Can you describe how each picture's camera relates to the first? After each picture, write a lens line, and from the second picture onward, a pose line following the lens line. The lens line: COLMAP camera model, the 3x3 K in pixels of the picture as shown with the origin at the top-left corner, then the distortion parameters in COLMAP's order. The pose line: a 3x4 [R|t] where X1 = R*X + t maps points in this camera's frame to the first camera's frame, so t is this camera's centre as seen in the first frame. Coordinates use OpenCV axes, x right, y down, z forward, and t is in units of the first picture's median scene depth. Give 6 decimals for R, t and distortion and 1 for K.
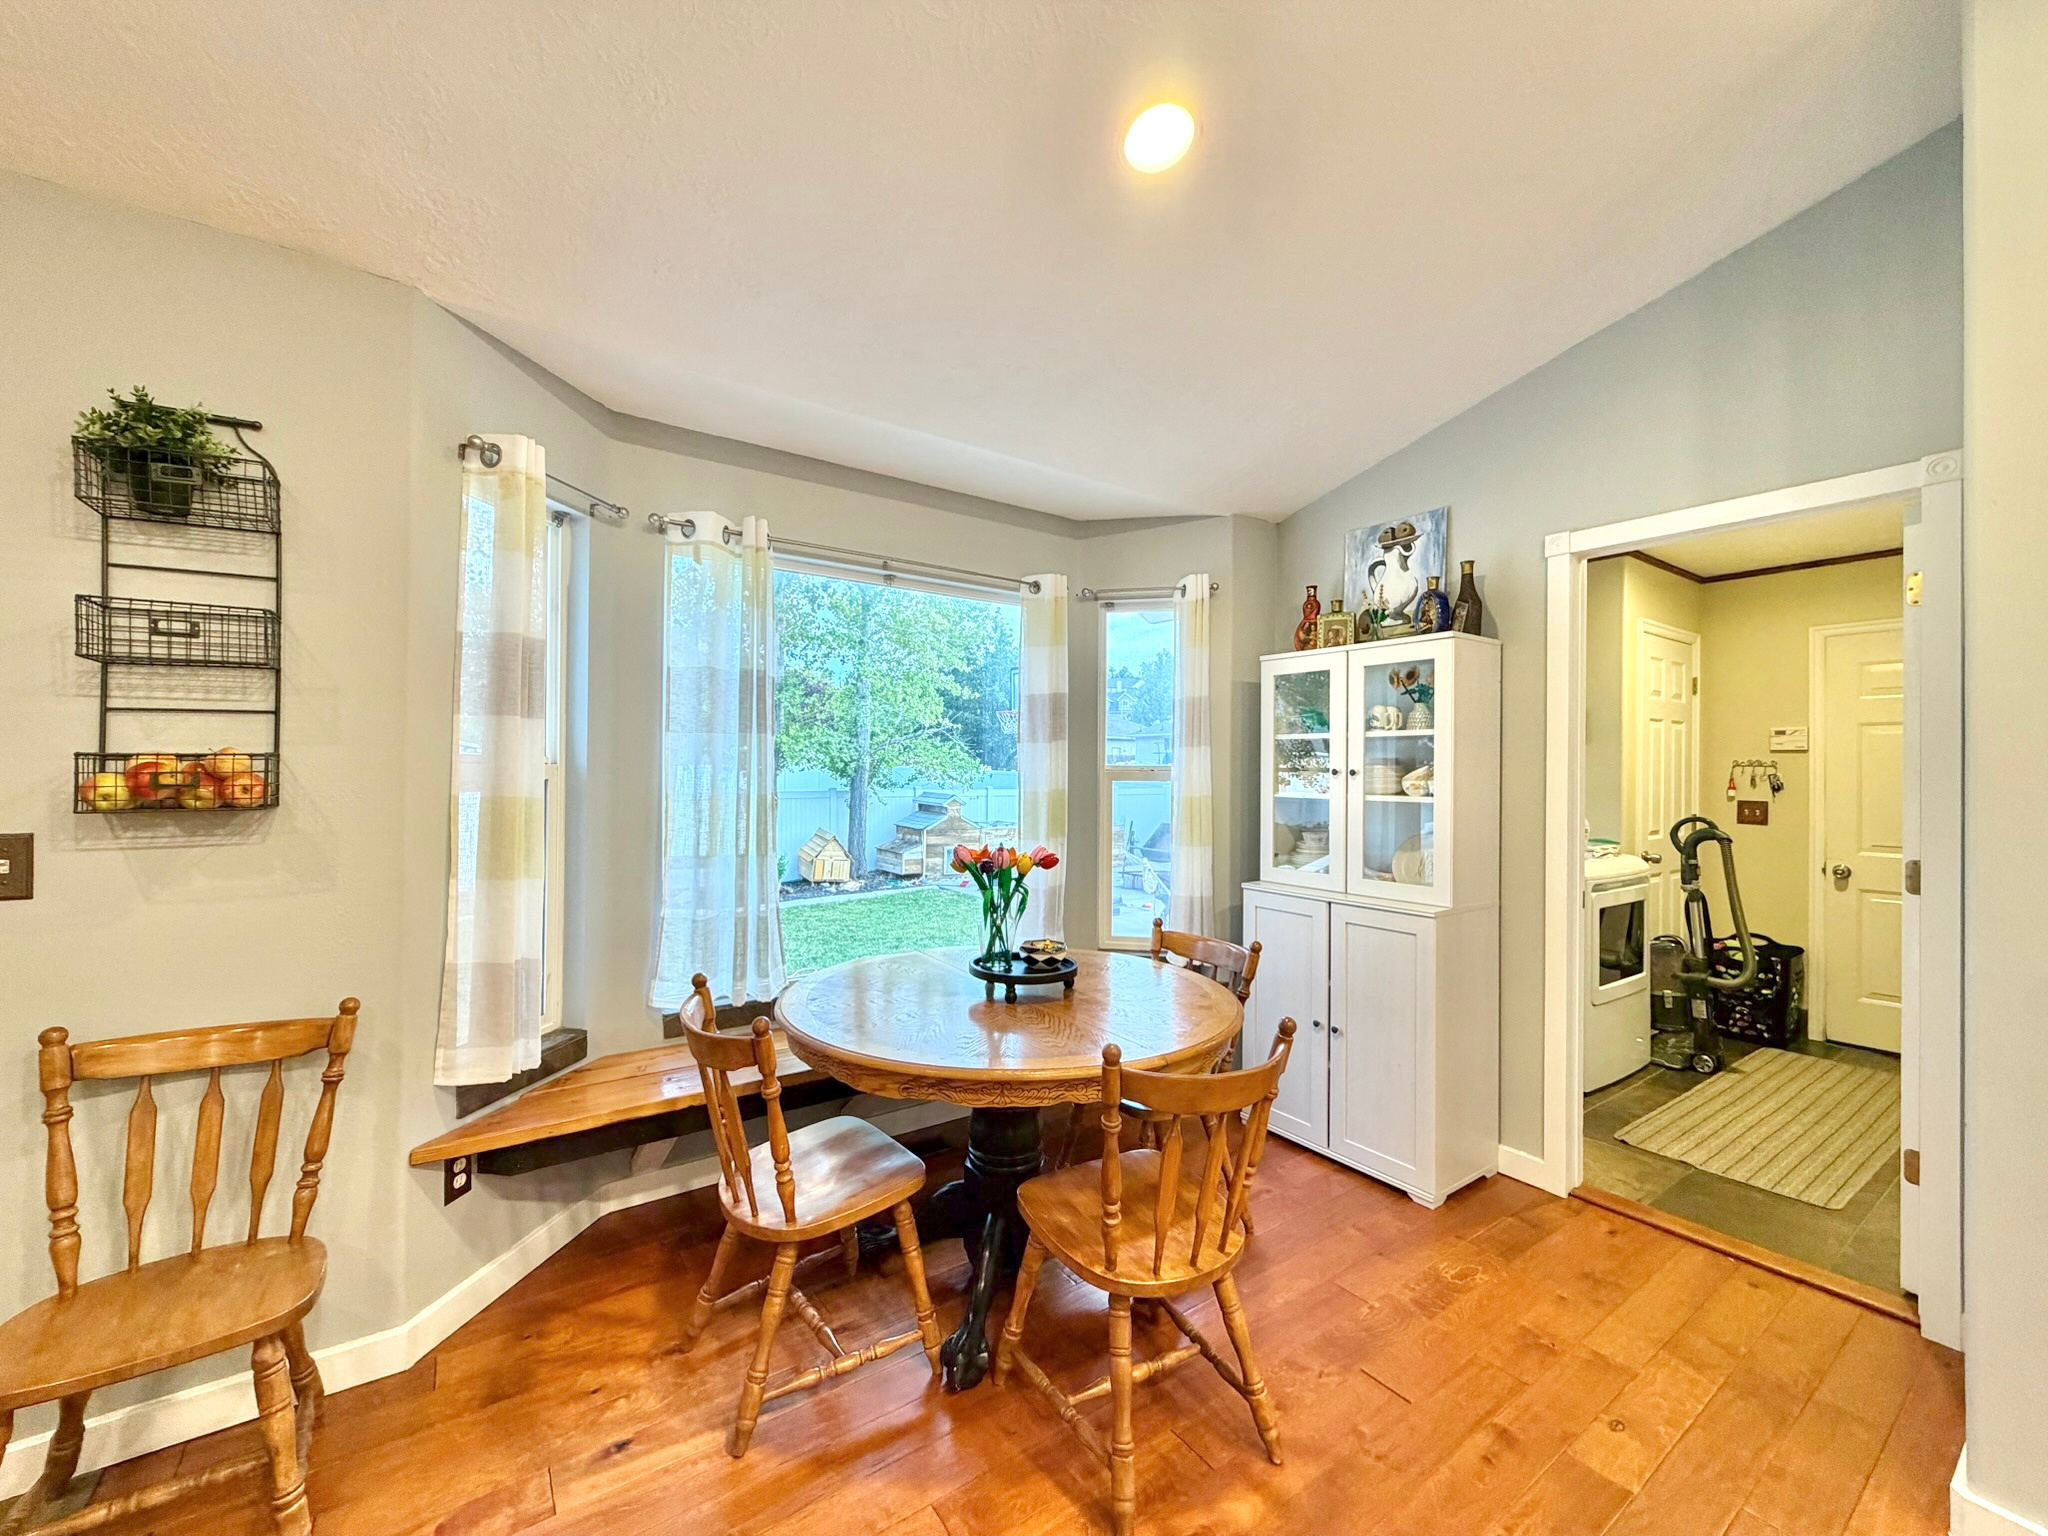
lens RADIAL K [[816.9, 0, 1018.8], [0, 816.9, 763.6], [0, 0, 1]] dist [-0.001926, 0.000296]
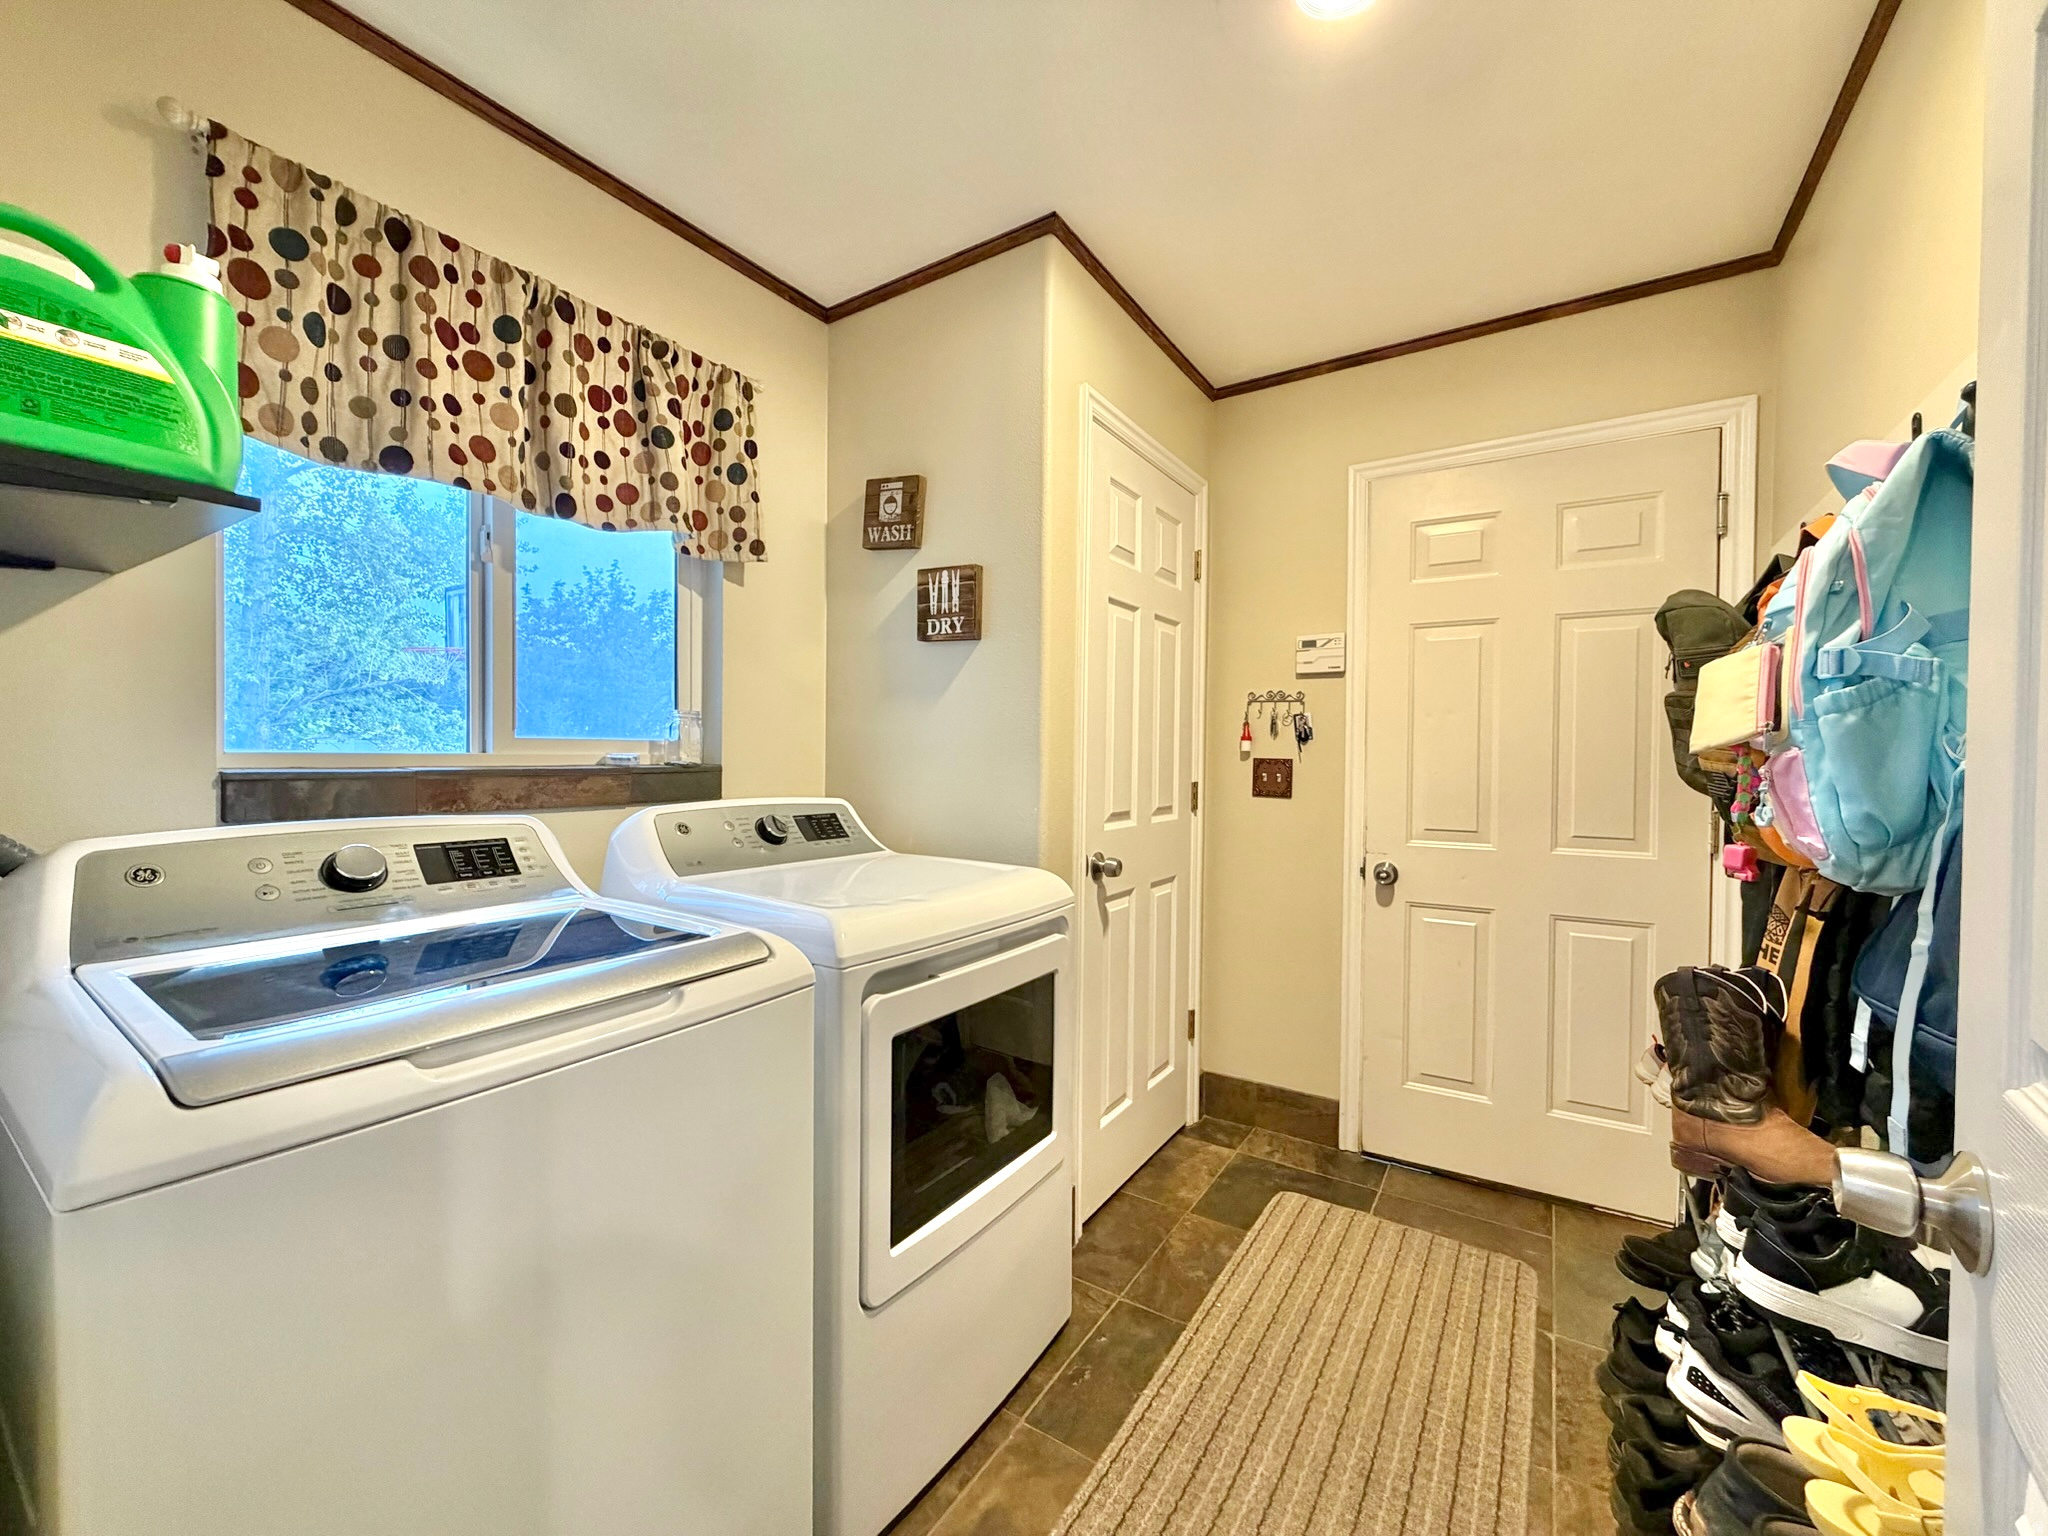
lens RADIAL K [[816.9, 0, 1026.9], [0, 816.9, 764.8], [0, 0, 1]] dist [-0.001926, 0.000296]
pose [[0.923743, -0.005602, 0.382971, 0.547119], [-0.002602, 0.999778, 0.020902, 0.041834], [-0.383003, -0.020305, 0.923524, 0.559623]]
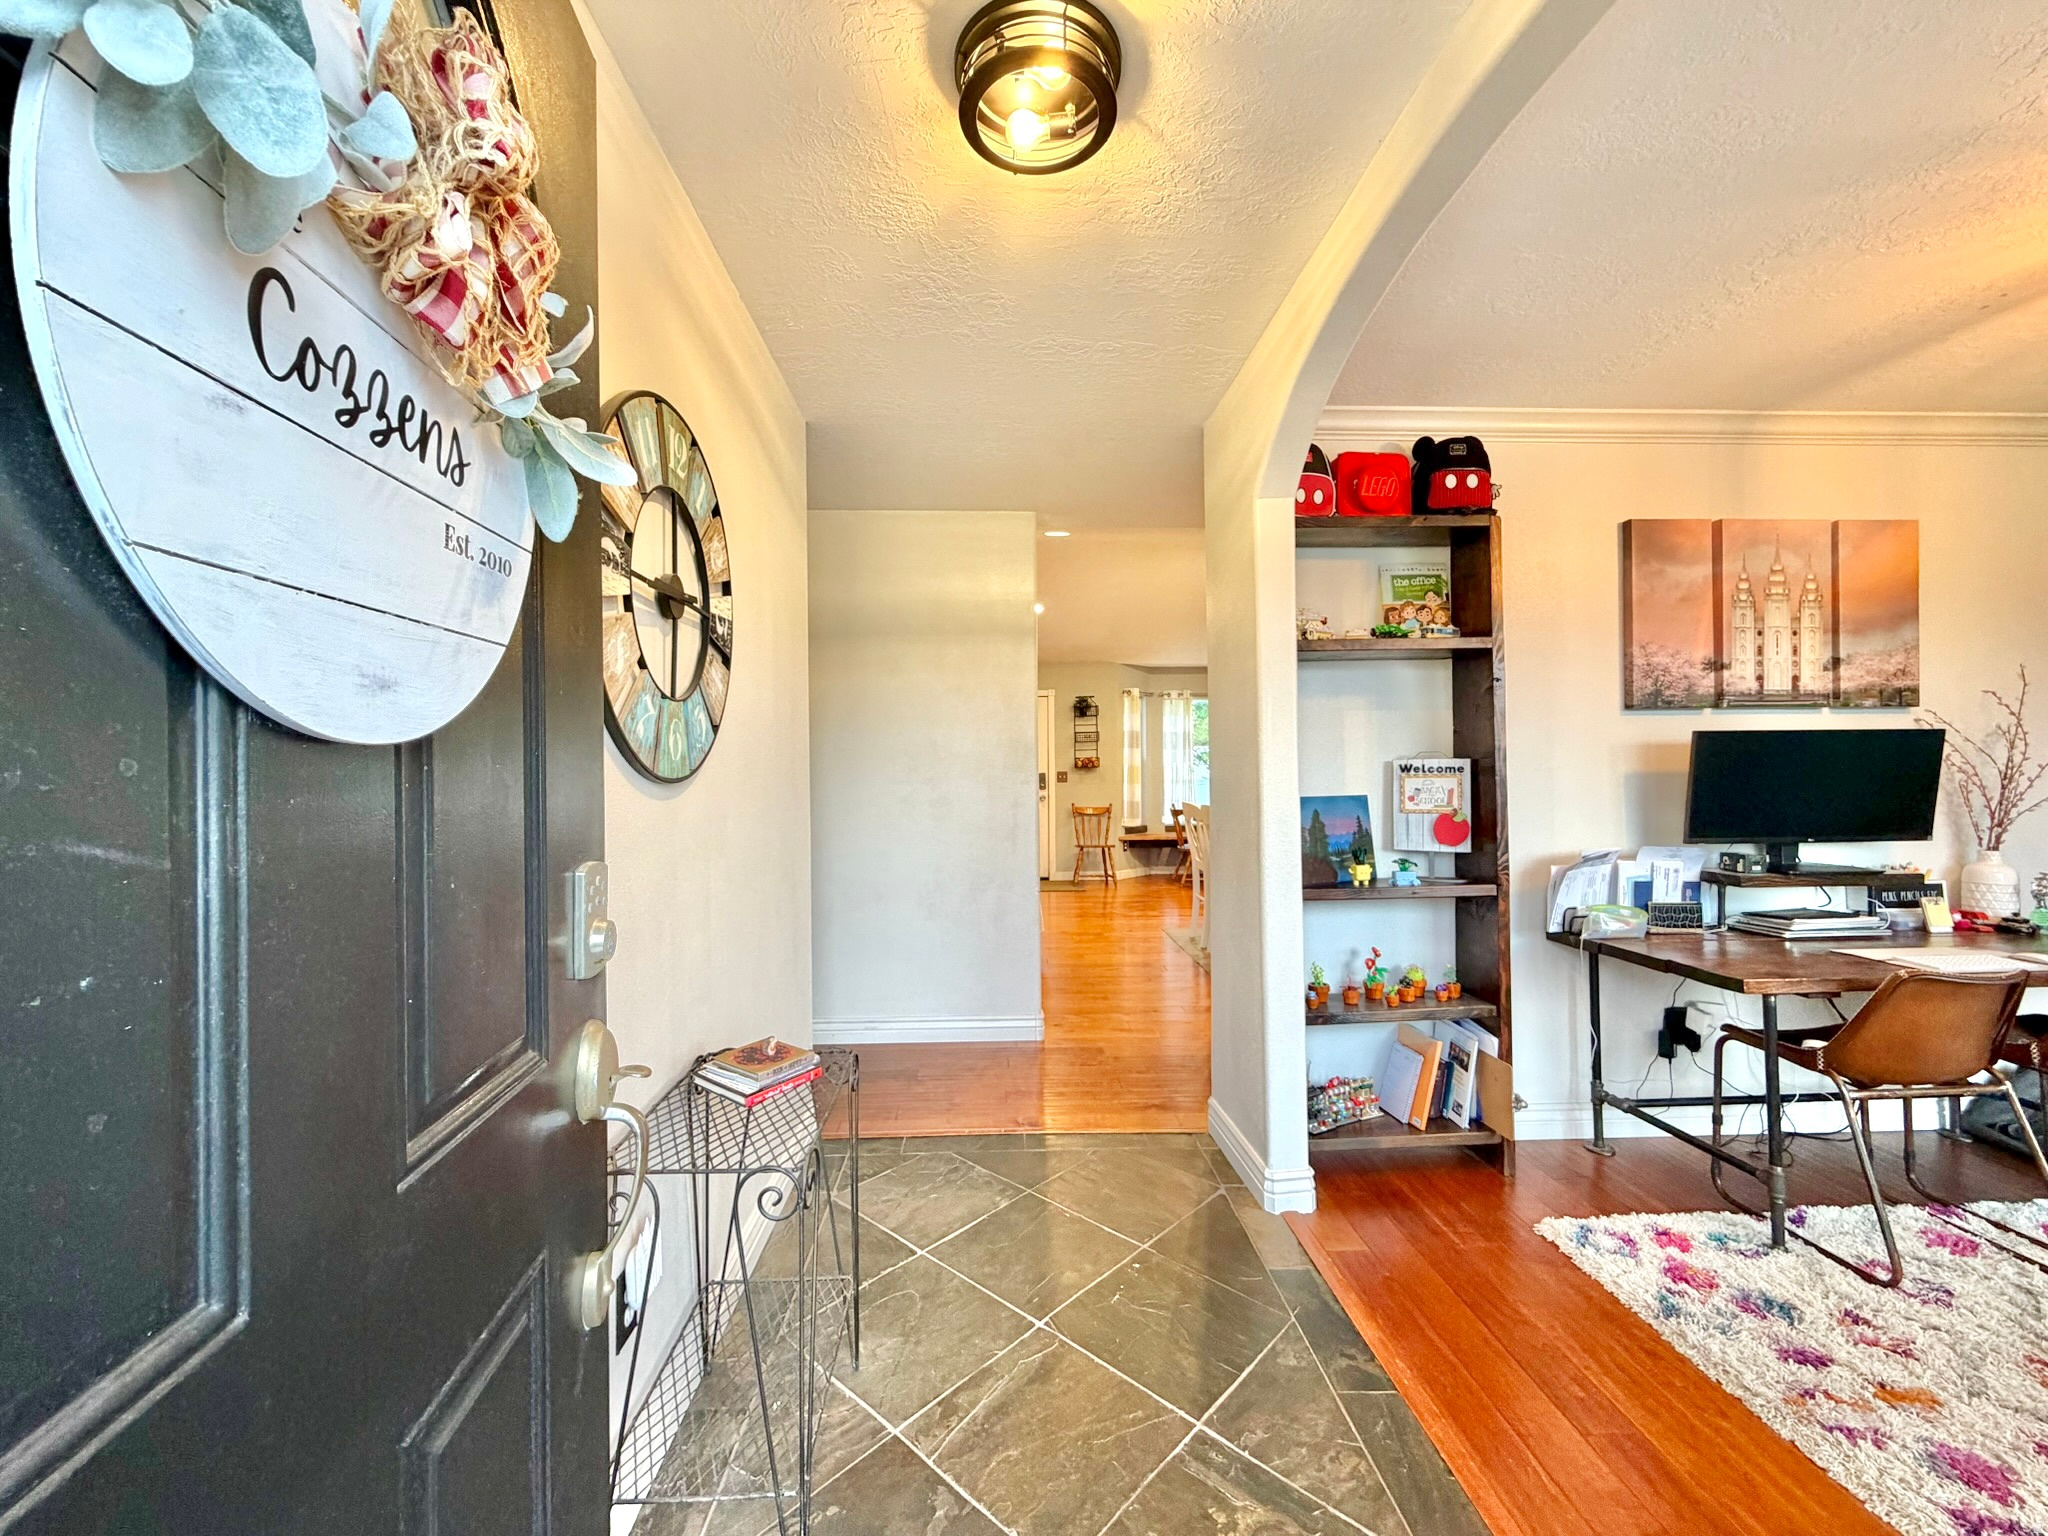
lens RADIAL K [[816.9, 0, 1024.2], [0, 816.9, 762.8], [0, 0, 1]] dist [-0.001926, 0.000296]
pose [[0.849113, -0.016183, -0.527964, 0.646047], [0.020105, 0.999796, 0.001689, 0.001737], [0.527829, -0.012049, 0.849265, -1.632067]]
